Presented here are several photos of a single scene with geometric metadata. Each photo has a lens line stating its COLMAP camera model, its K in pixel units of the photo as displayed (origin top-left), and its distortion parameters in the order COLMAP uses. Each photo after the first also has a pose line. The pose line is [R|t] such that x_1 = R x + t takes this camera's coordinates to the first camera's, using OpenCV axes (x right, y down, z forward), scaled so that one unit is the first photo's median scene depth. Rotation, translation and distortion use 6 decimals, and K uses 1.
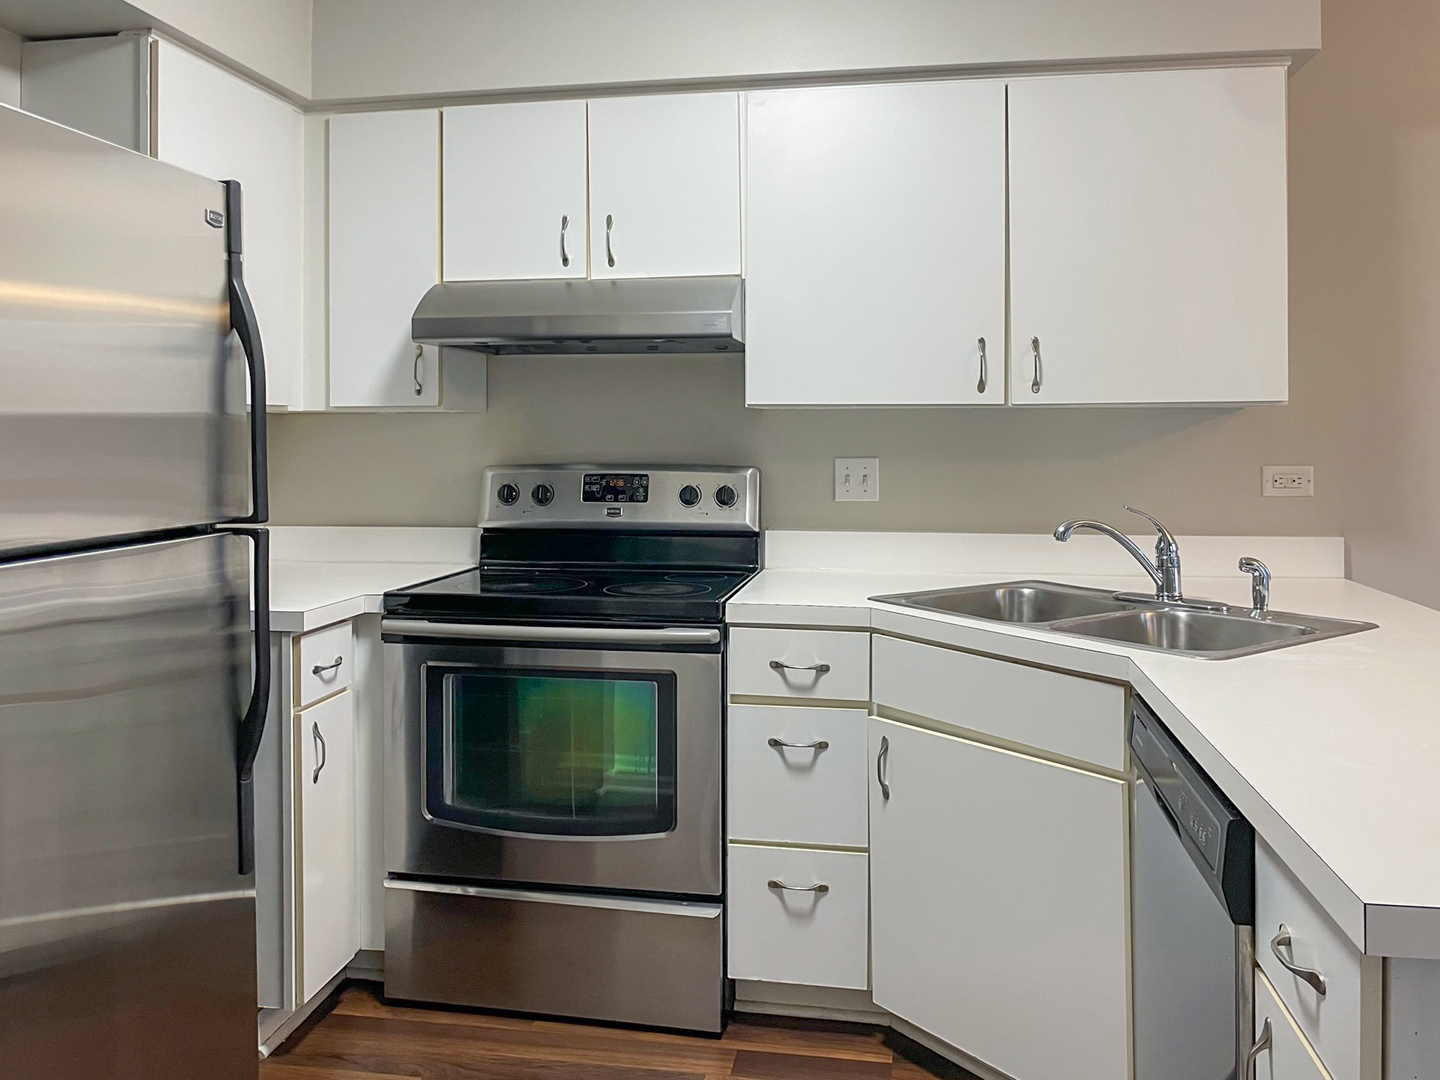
lens RADIAL K [[1158.6, 0, 715.7], [0, 1158.6, 431.5], [0, 0, 1]] dist [-0.028386, 0.005885]
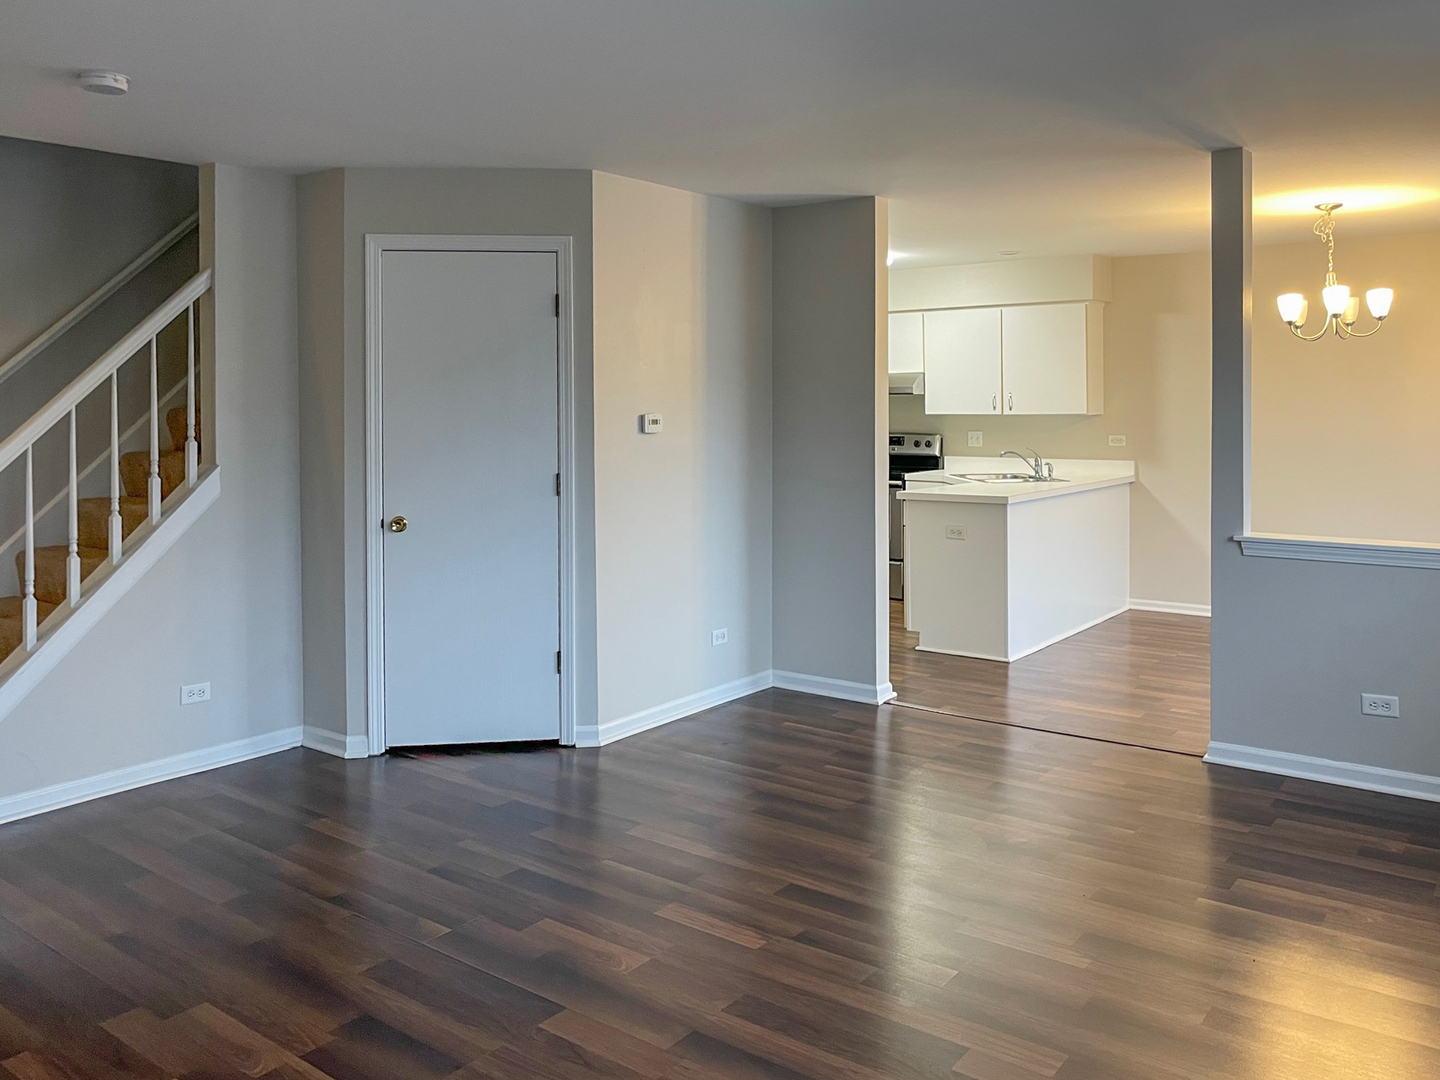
lens RADIAL K [[1158.6, 0, 715.7], [0, 1158.6, 431.5], [0, 0, 1]] dist [-0.028386, 0.005885]
pose [[0.881629, 0.005662, -0.471909, 1.073776], [0.010926, 0.999415, 0.032402, -0.089845], [0.471816, -0.033723, 0.881052, -2.156635]]
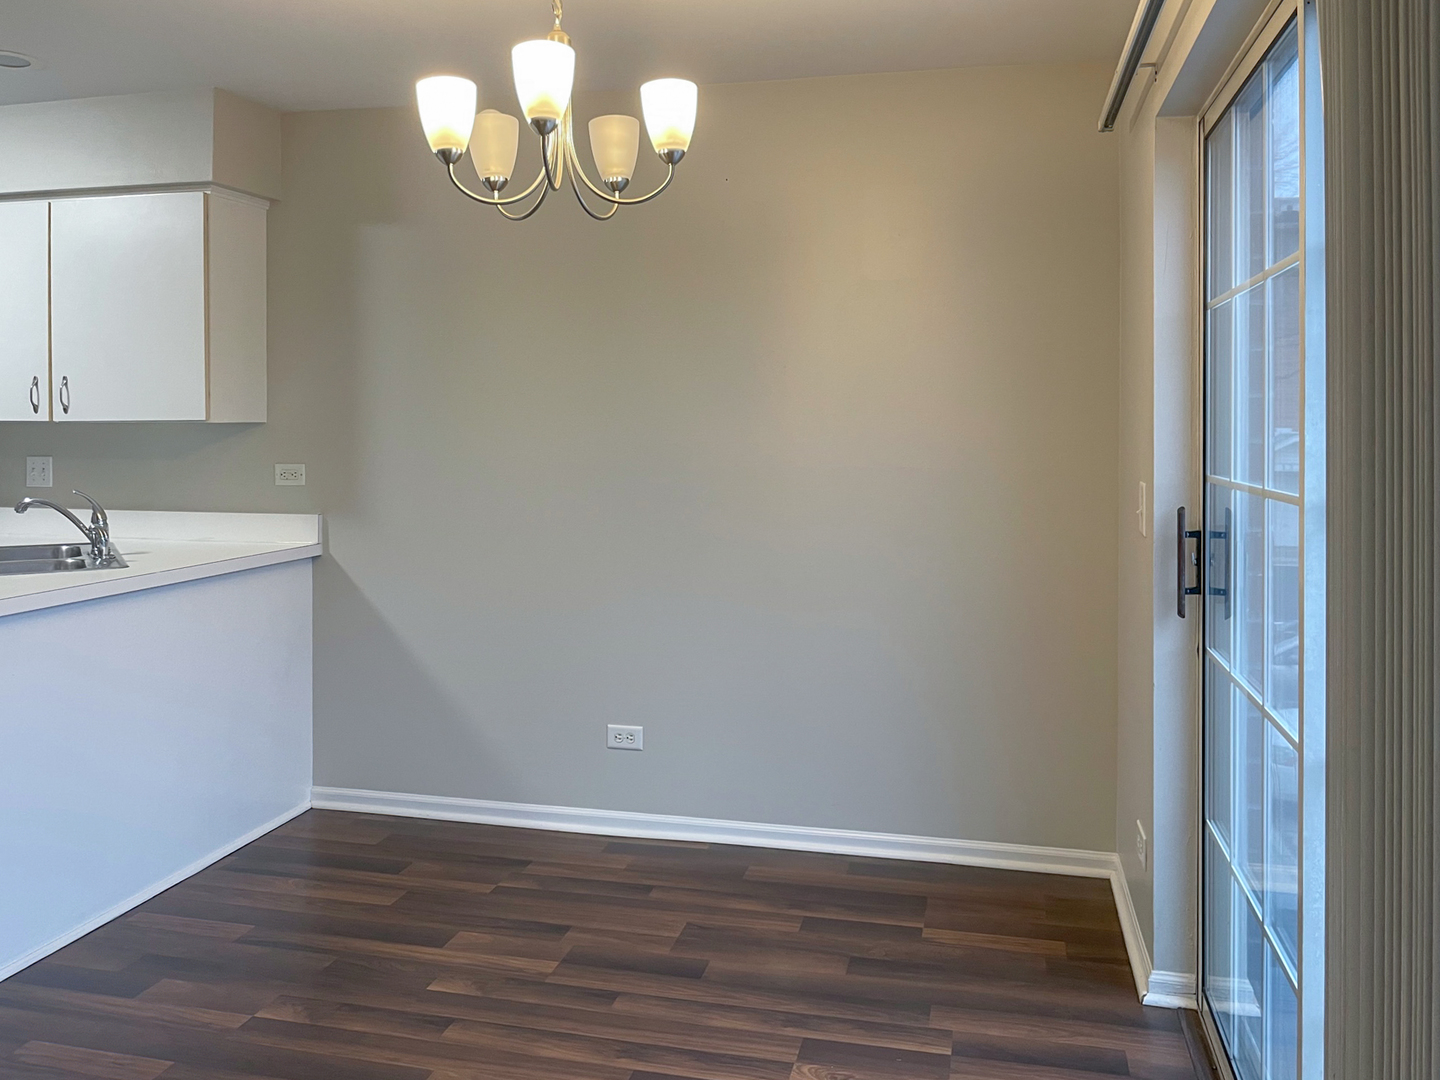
lens RADIAL K [[1158.6, 0, 715.7], [0, 1158.6, 431.5], [0, 0, 1]] dist [-0.028386, 0.005885]
pose [[0.997321, 0.003346, -0.073070, 1.256226], [-0.002748, 0.999962, 0.008291, -0.025958], [0.073094, -0.008068, 0.997292, -0.419265]]
